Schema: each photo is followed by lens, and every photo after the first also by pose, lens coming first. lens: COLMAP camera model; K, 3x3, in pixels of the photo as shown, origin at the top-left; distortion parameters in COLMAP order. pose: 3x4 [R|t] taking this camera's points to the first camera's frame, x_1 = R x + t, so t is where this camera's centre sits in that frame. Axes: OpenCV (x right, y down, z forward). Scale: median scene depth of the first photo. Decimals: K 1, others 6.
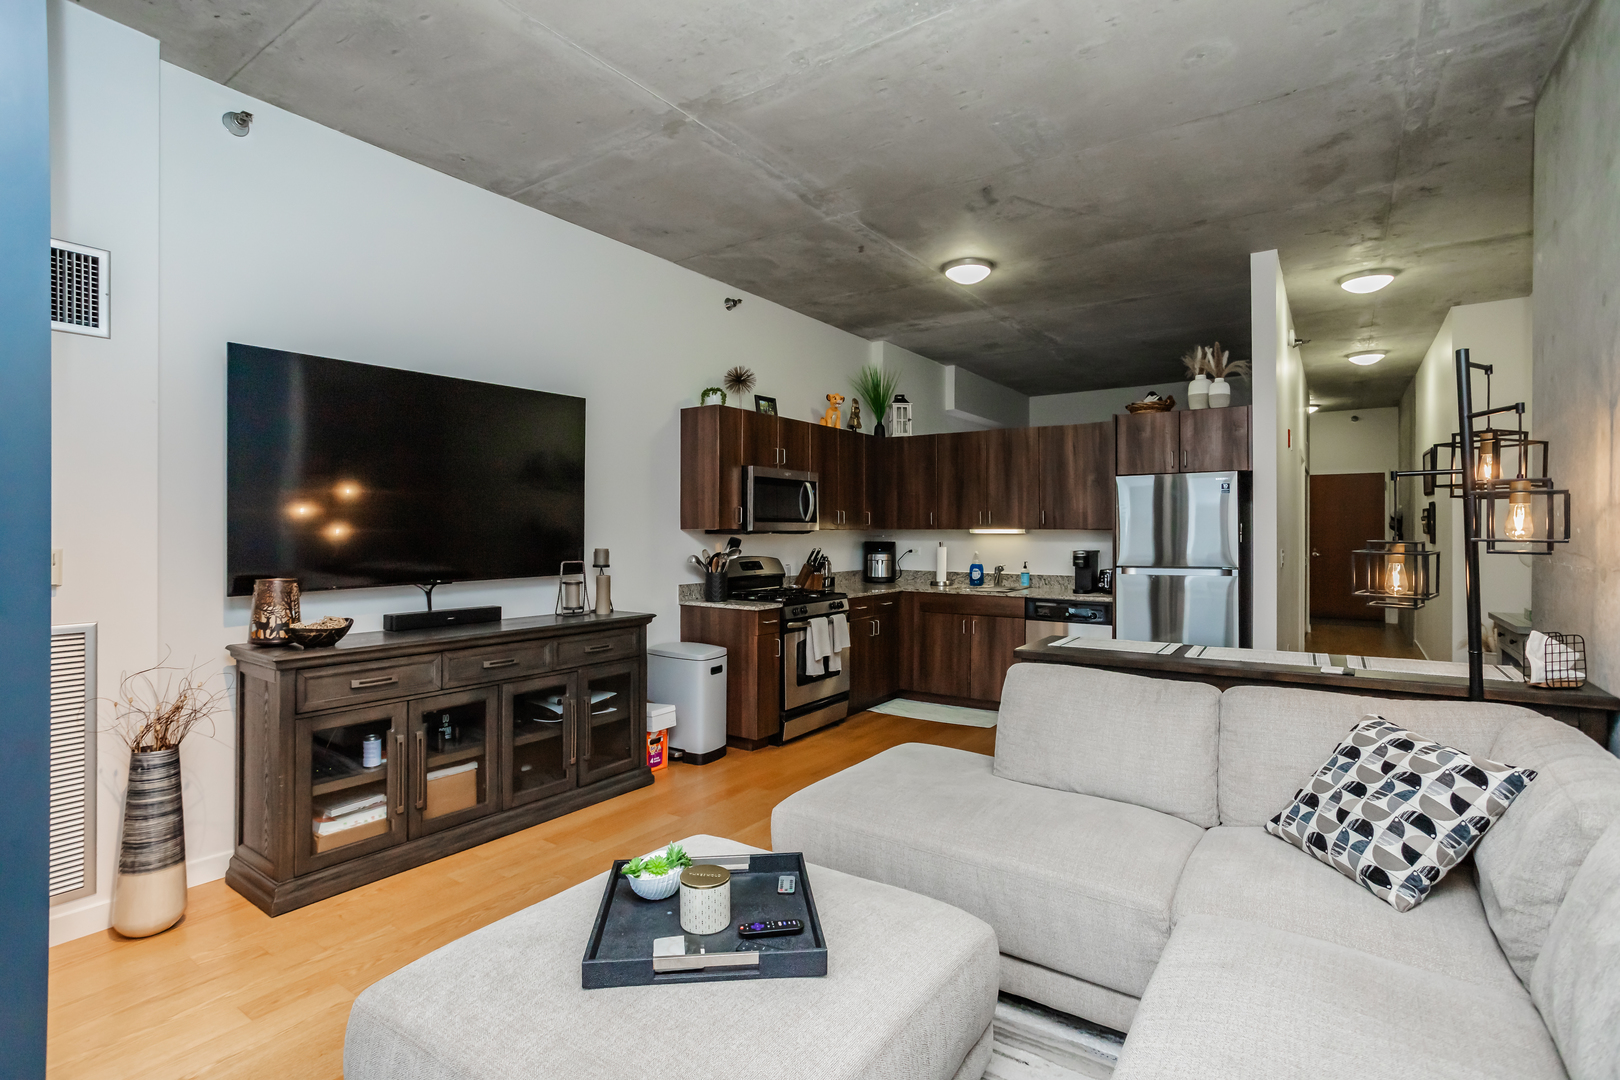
lens RADIAL K [[793.0, 0, 814.7], [0, 793.0, 516.6], [0, 0, 1]] dist [-0.015875, 0.000571]
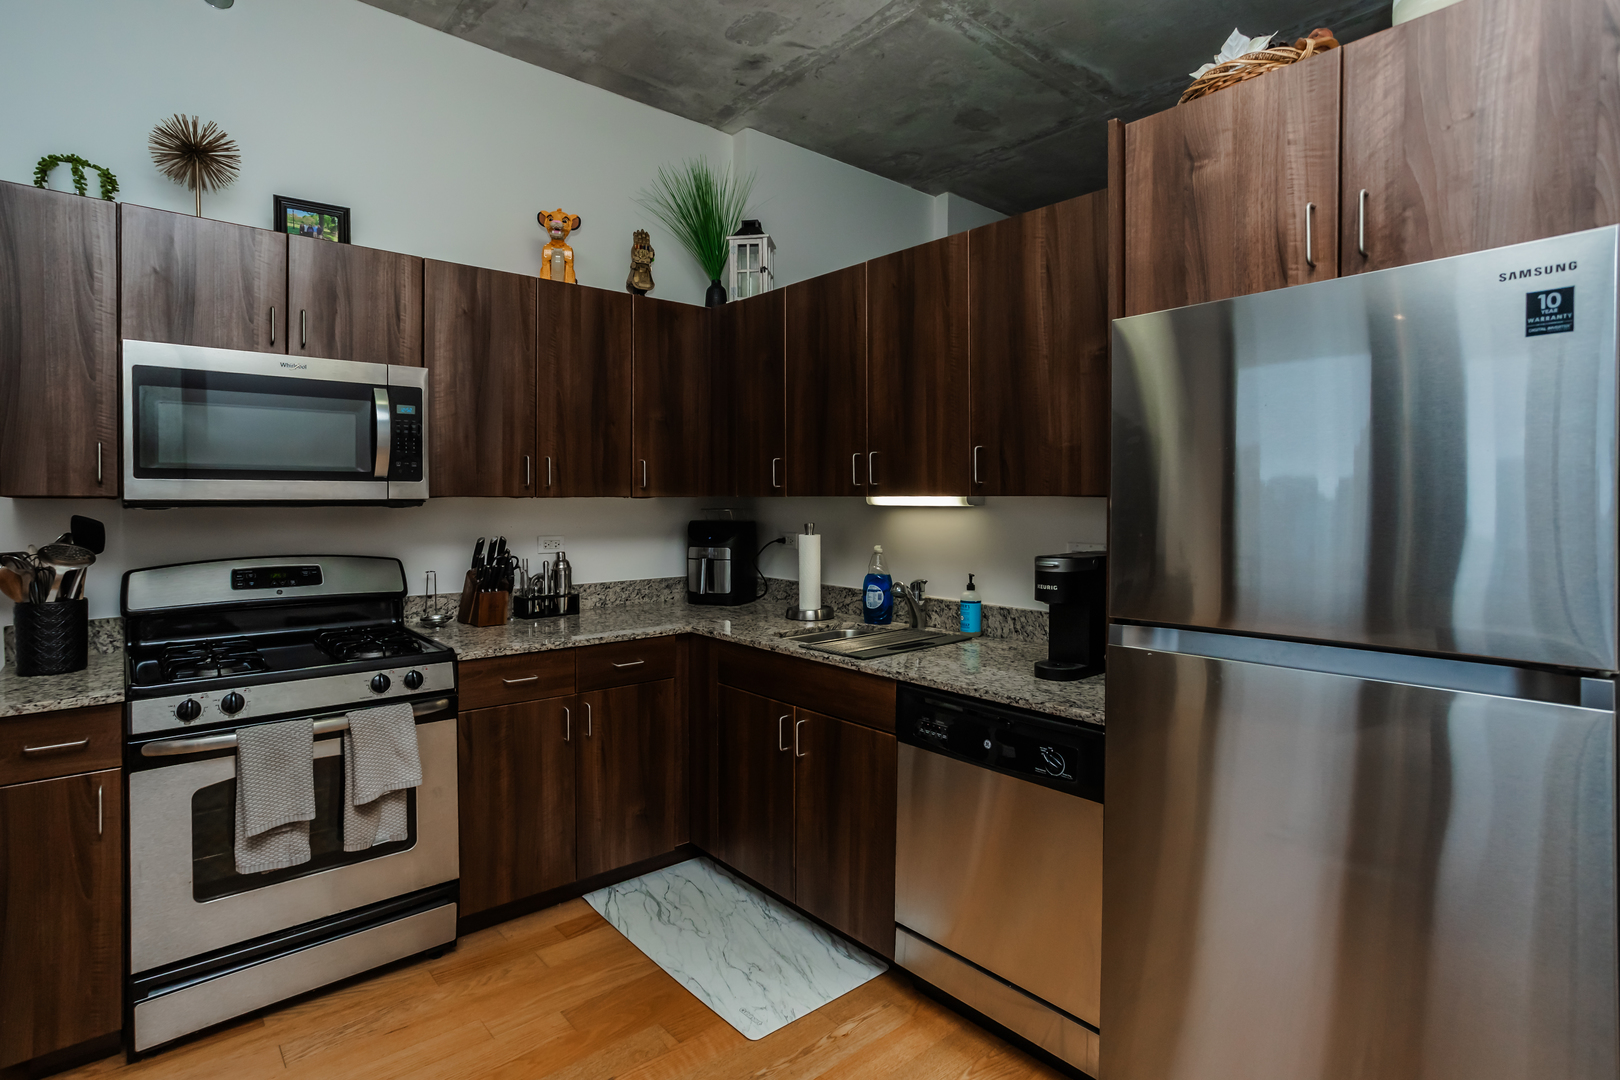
lens RADIAL K [[827.8, 0, 805.4], [0, 827.8, 501.5], [0, 0, 1]] dist [-0.016096, 0.000679]
pose [[0.965427, 0.000231, -0.260675, 0.336168], [0.005723, 0.999740, 0.022083, 0.010223], [0.260612, -0.022811, 0.965174, 0.634365]]
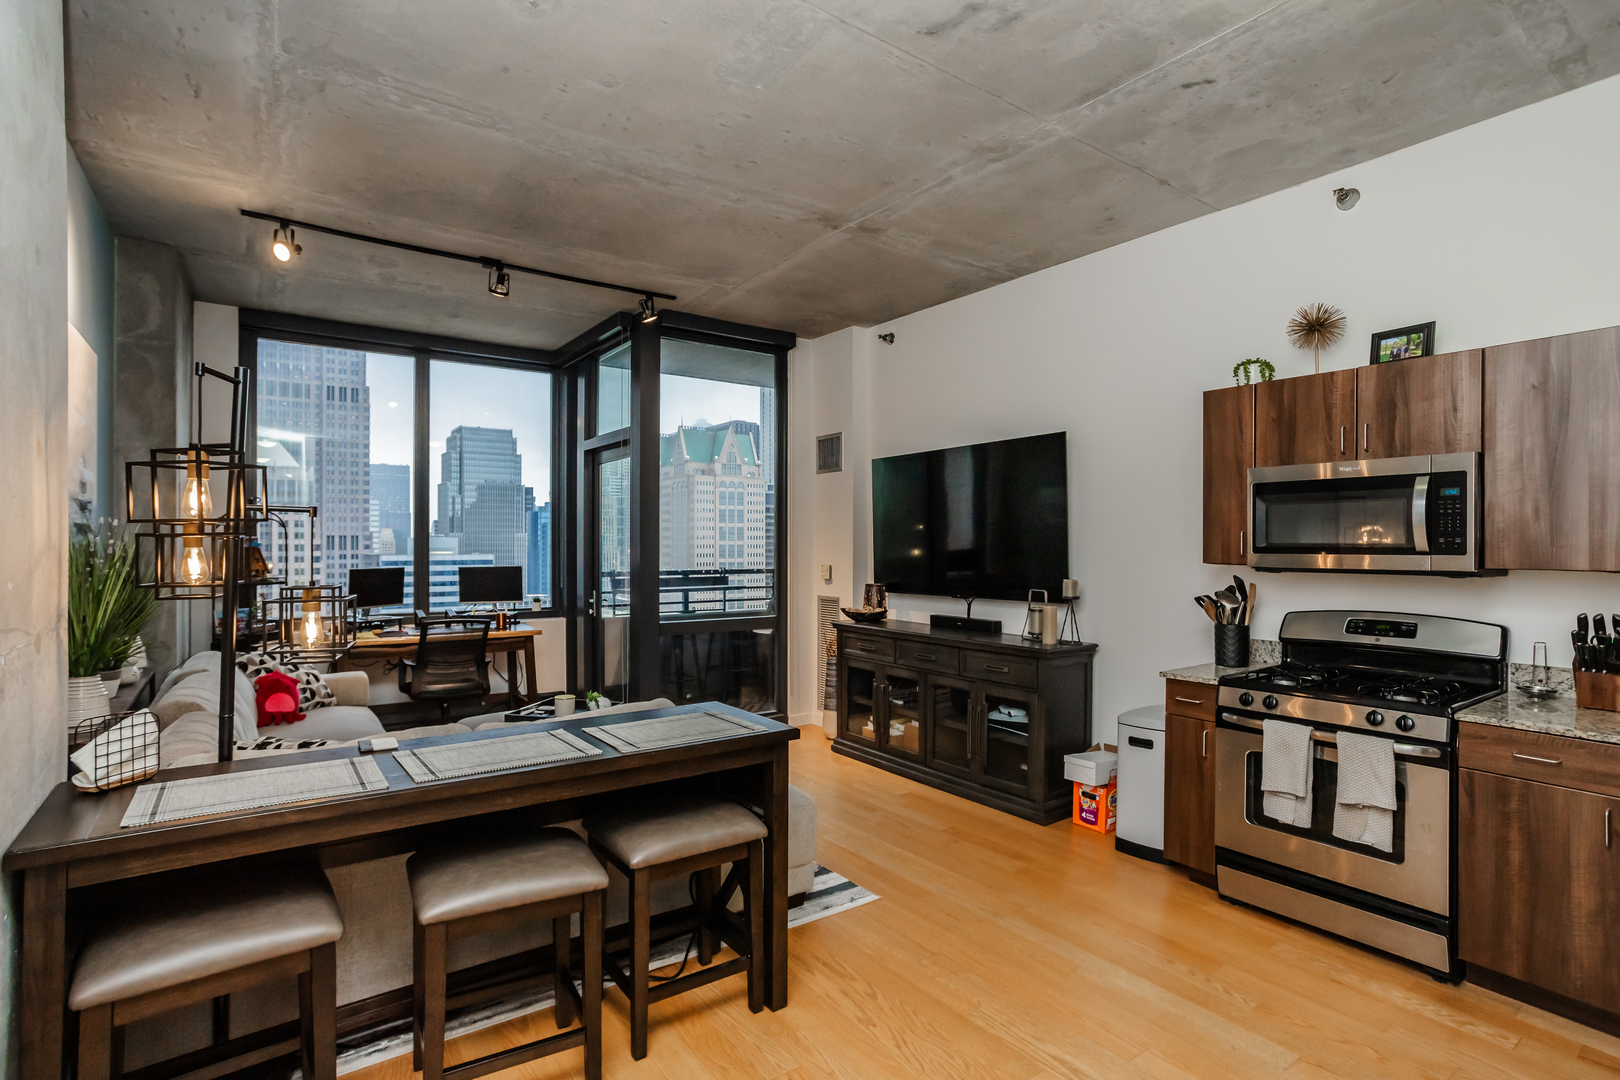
lens RADIAL K [[803.7, 0, 805.5], [0, 803.7, 537.2], [0, 0, 1]] dist [-0.042455, 0.027833]
pose [[-0.352458, -0.009478, -0.935780, 0.614751], [0.015191, 0.999759, -0.015848, -0.001935], [0.935704, -0.019802, -0.352229, 0.818415]]
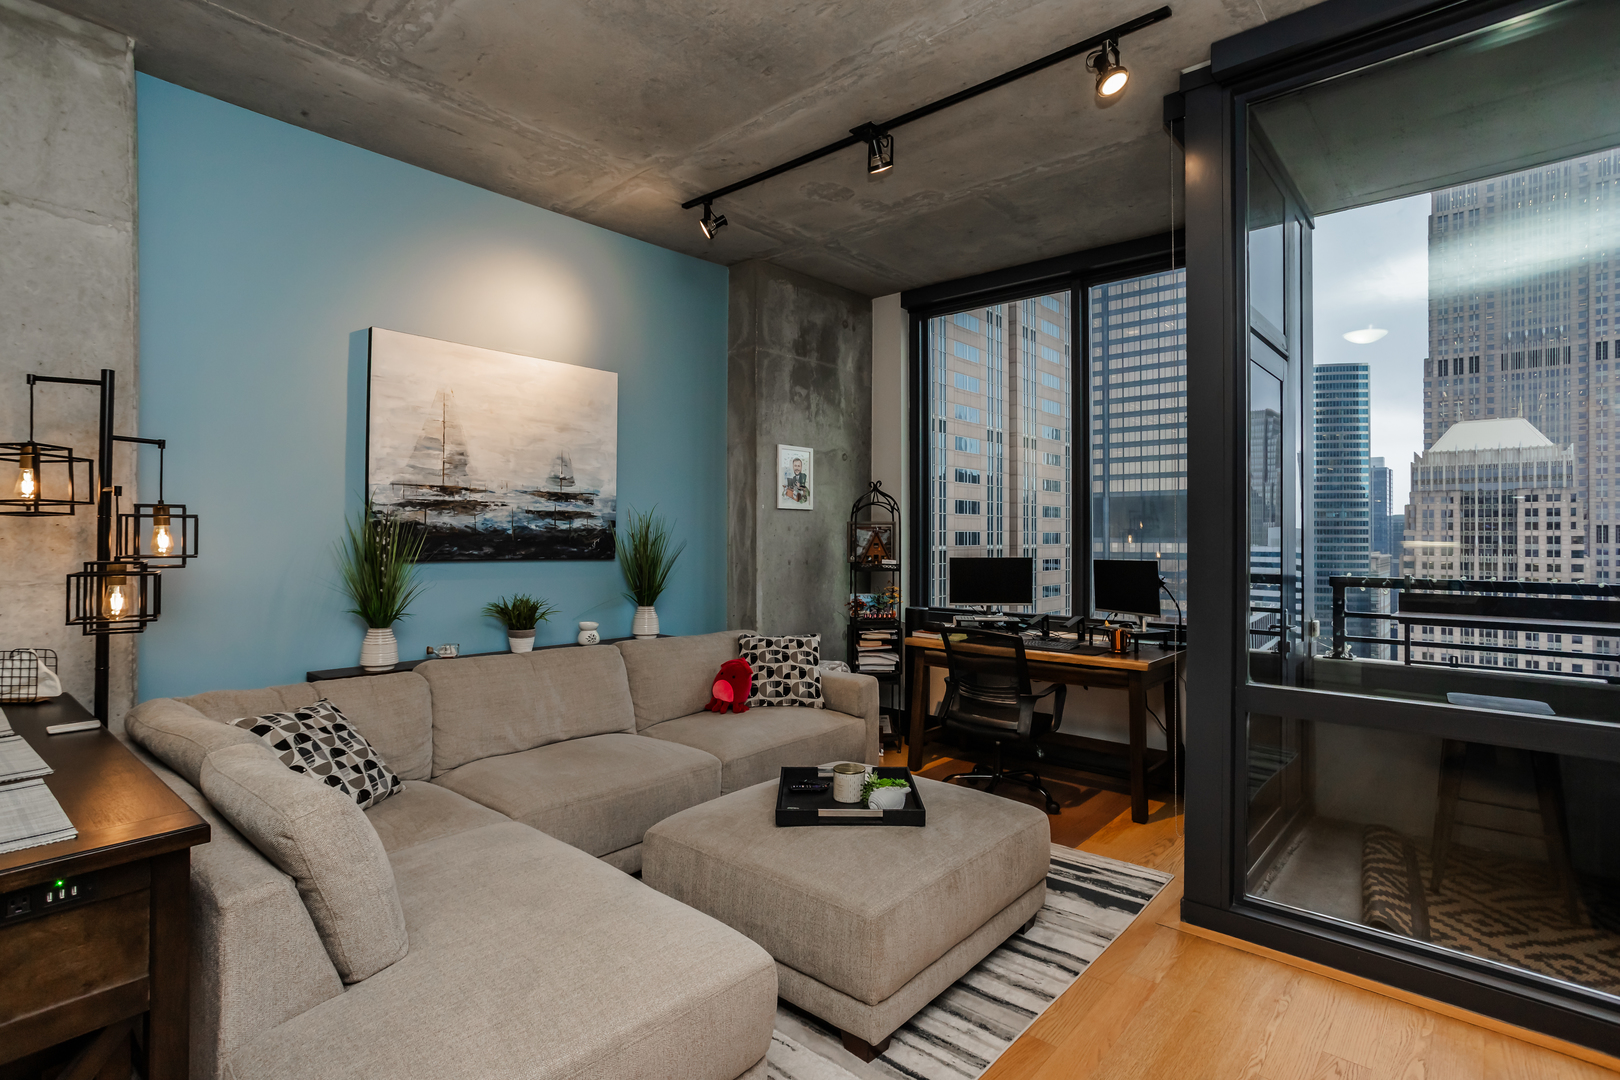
lens RADIAL K [[803.7, 0, 805.5], [0, 803.7, 537.2], [0, 0, 1]] dist [-0.042455, 0.027833]
pose [[-0.991912, -0.002827, 0.126898, 0.602083], [-0.004621, 0.999893, -0.013847, -0.001841], [-0.126845, -0.014321, -0.991819, 0.818357]]
